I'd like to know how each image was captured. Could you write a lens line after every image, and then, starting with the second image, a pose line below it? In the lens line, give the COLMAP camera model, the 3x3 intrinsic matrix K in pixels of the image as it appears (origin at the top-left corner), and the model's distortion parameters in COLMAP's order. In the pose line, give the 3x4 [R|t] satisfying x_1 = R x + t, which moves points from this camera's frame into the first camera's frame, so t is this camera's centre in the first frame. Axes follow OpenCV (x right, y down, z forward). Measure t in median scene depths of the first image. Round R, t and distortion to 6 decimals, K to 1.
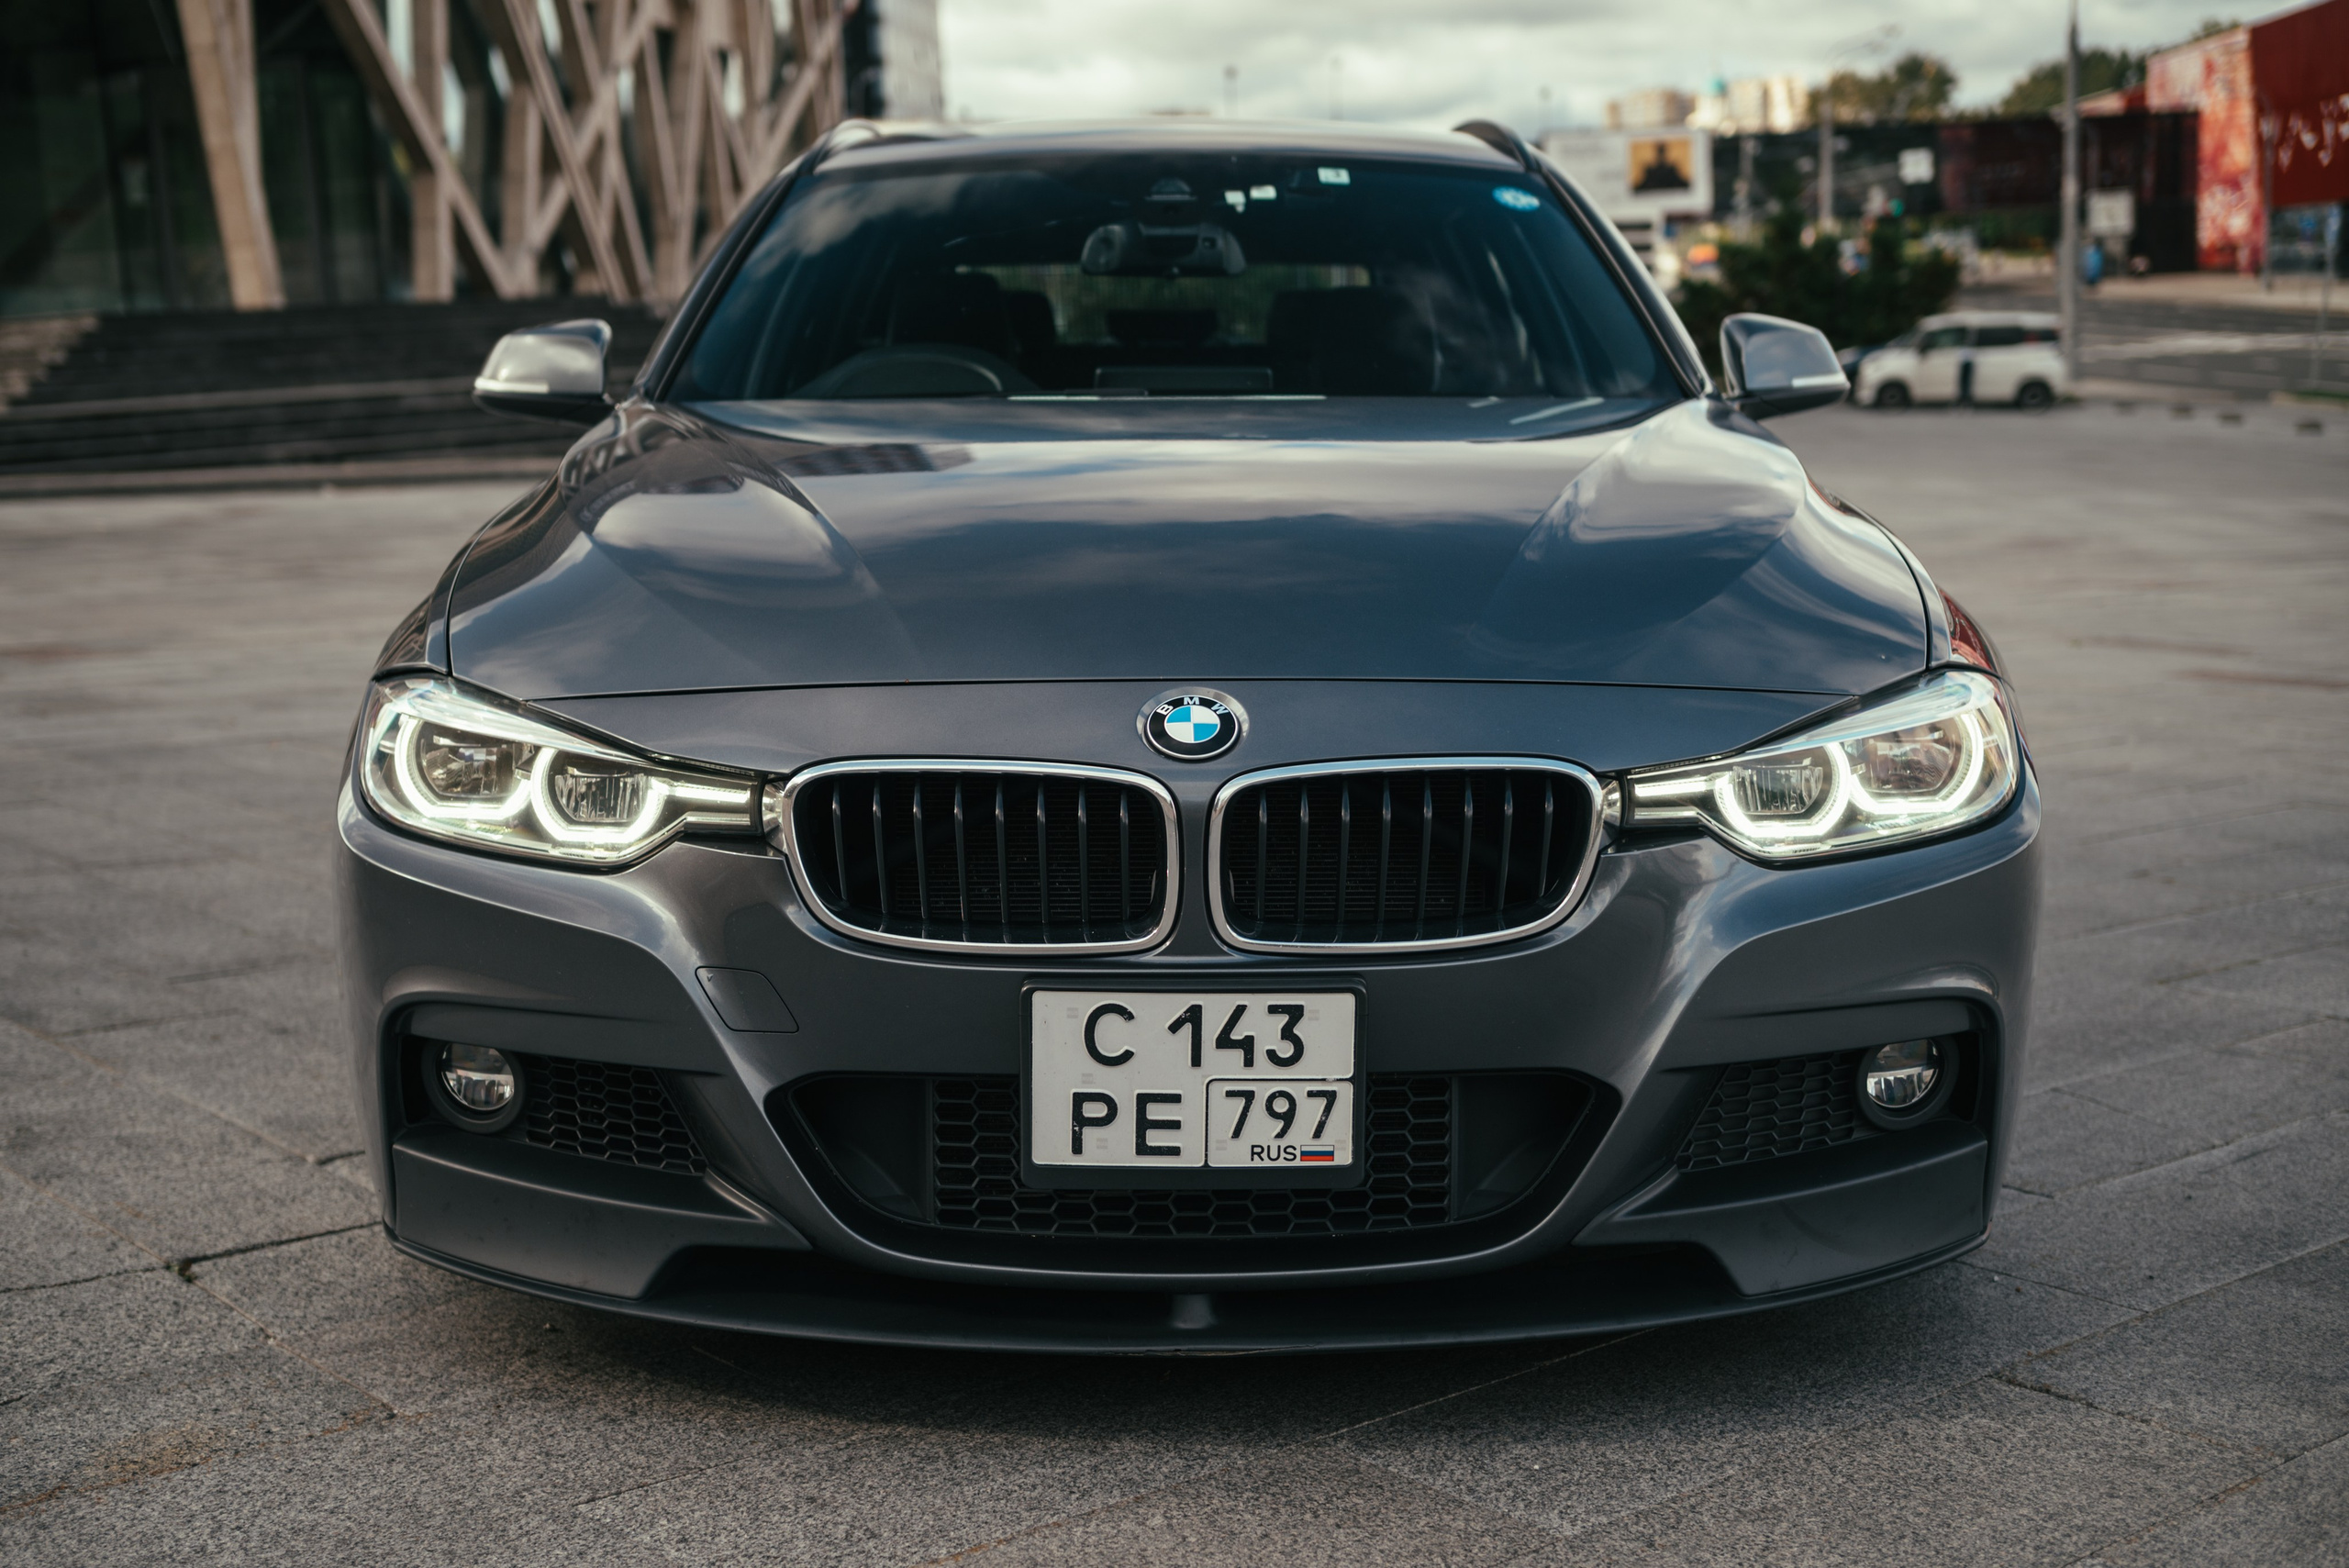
lens RADIAL K [[2927.6, 0, 1121.6], [0, 2927.6, 782.3], [0, 0, 1]] dist [-0.000845, 0.021607]
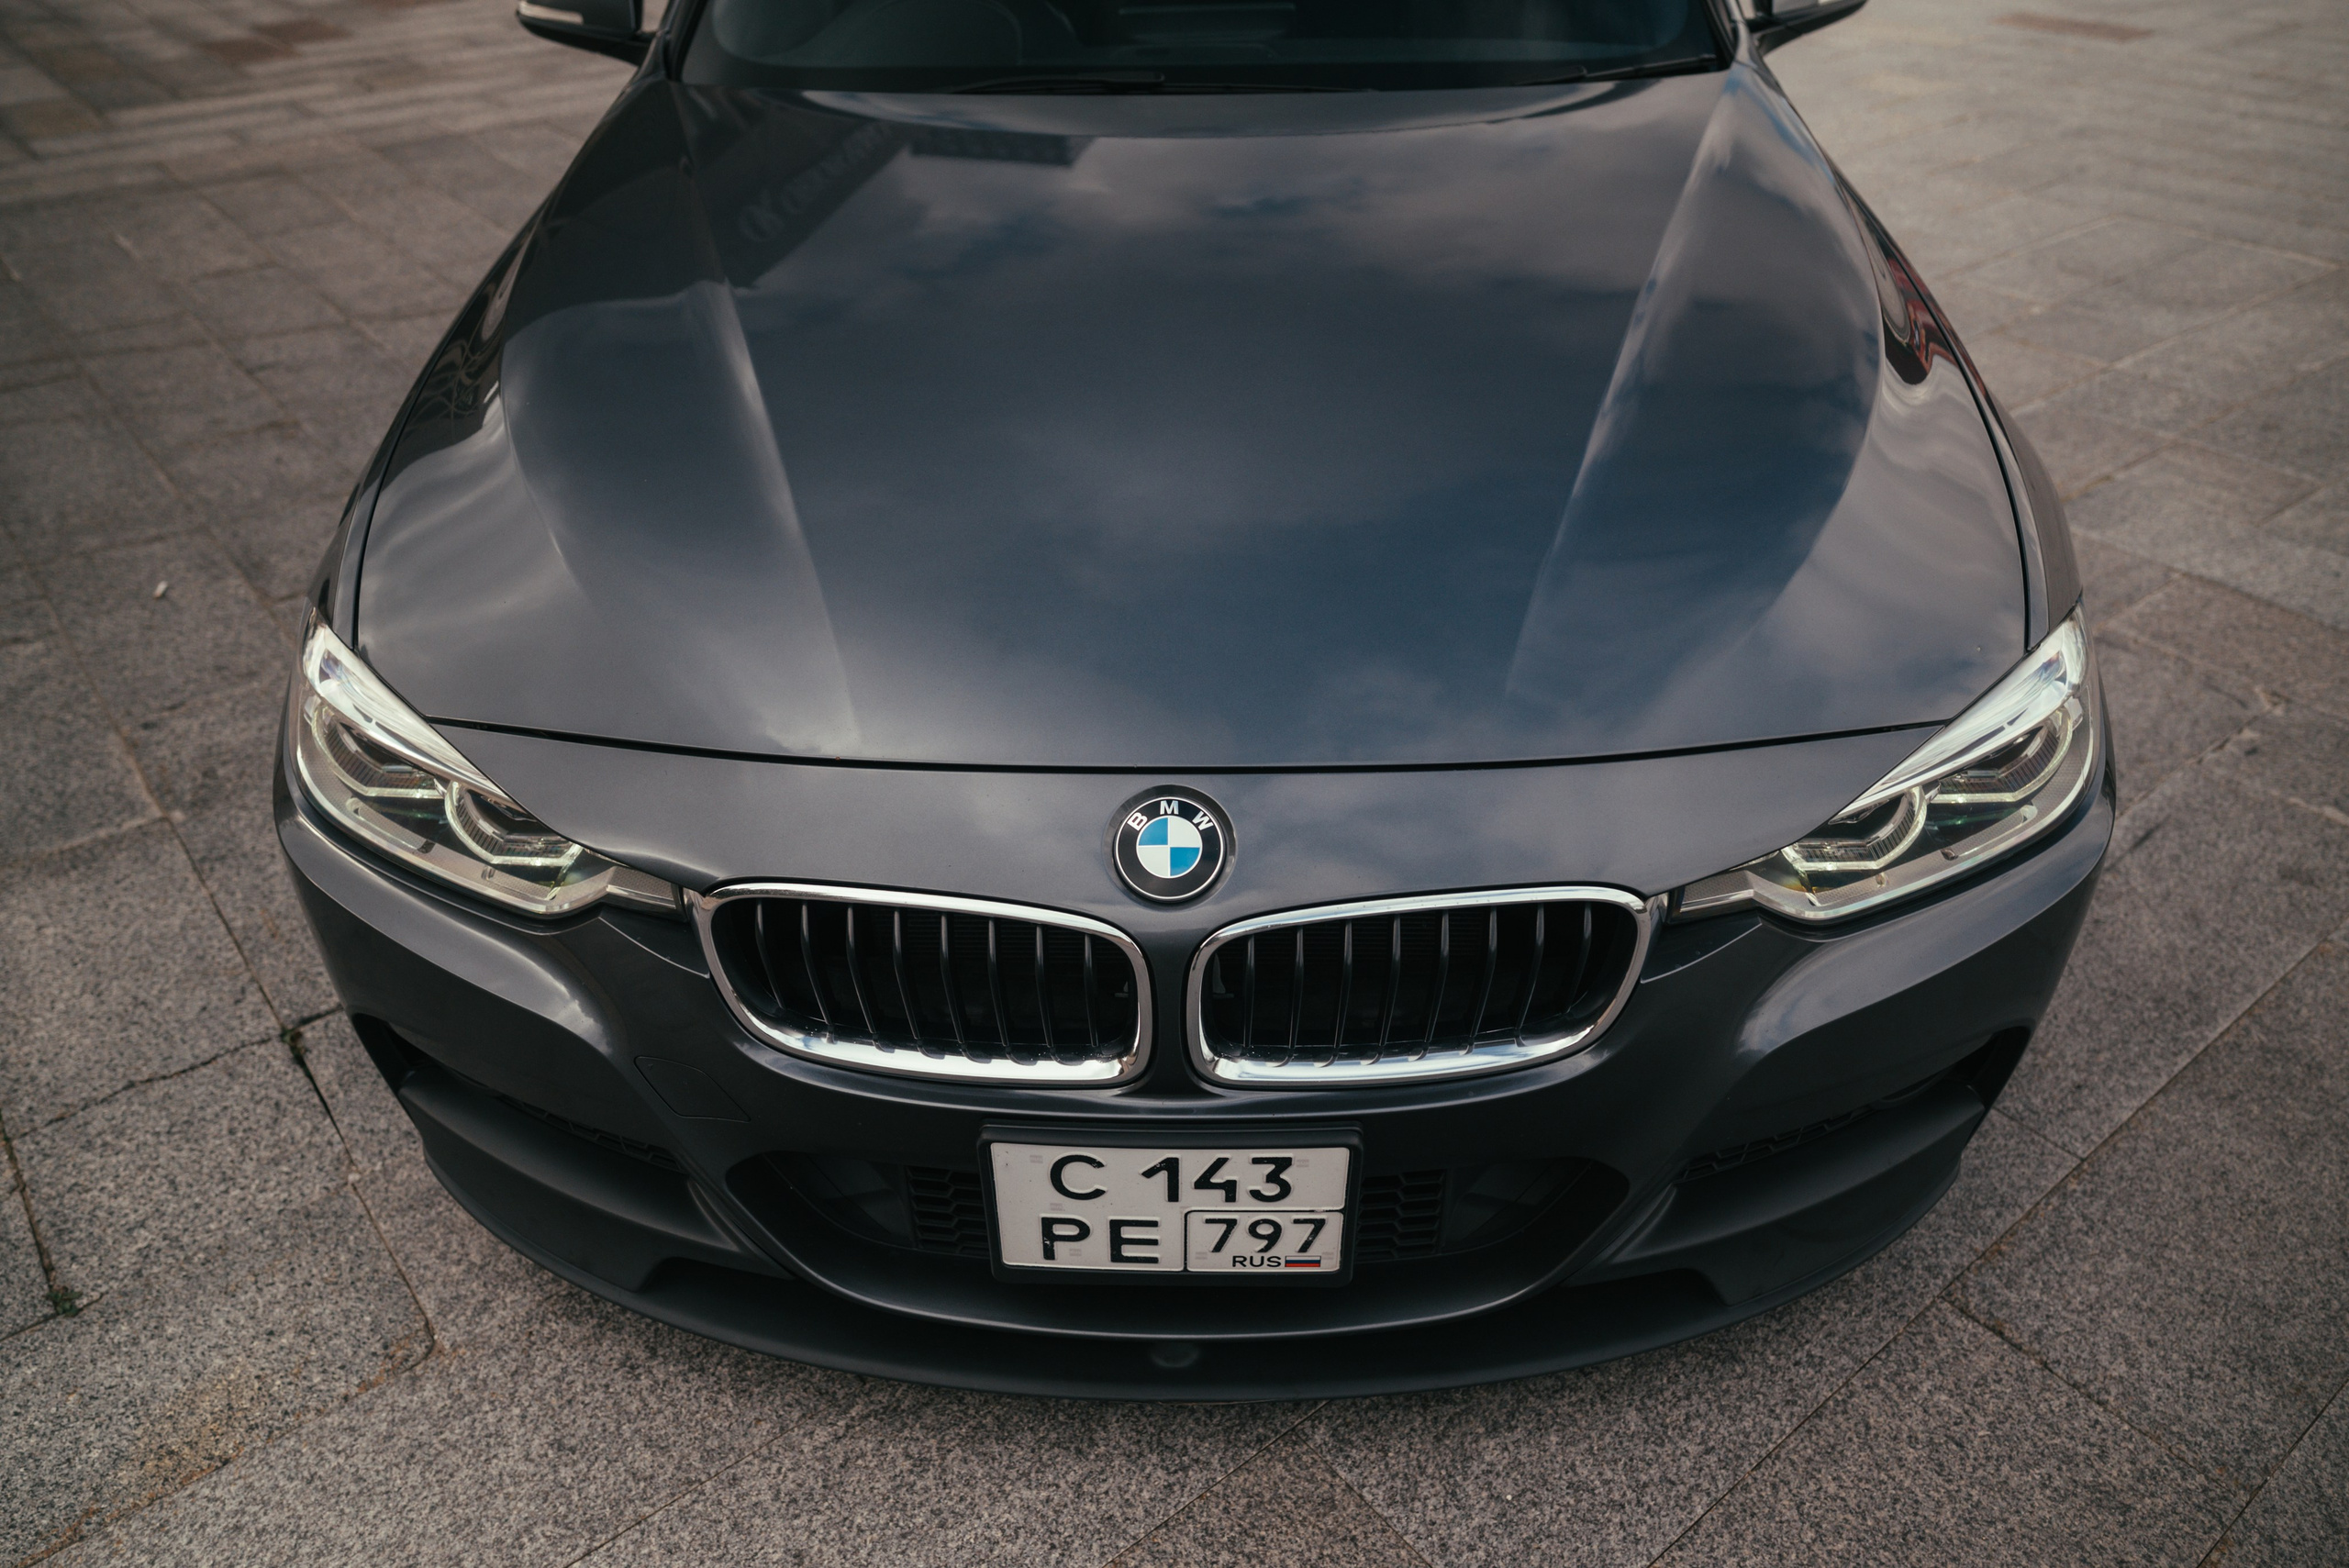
lens RADIAL K [[1705.4, 0, 1158.1], [0, 1705.4, 810.5], [0, 0, 1]] dist [0.001822, 0.003761]
pose [[0.999615, 0.004247, -0.027425, 0.034421], [0.008570, 0.892682, 0.450606, -0.250241], [0.026396, -0.450668, 0.892301, 0.569197]]
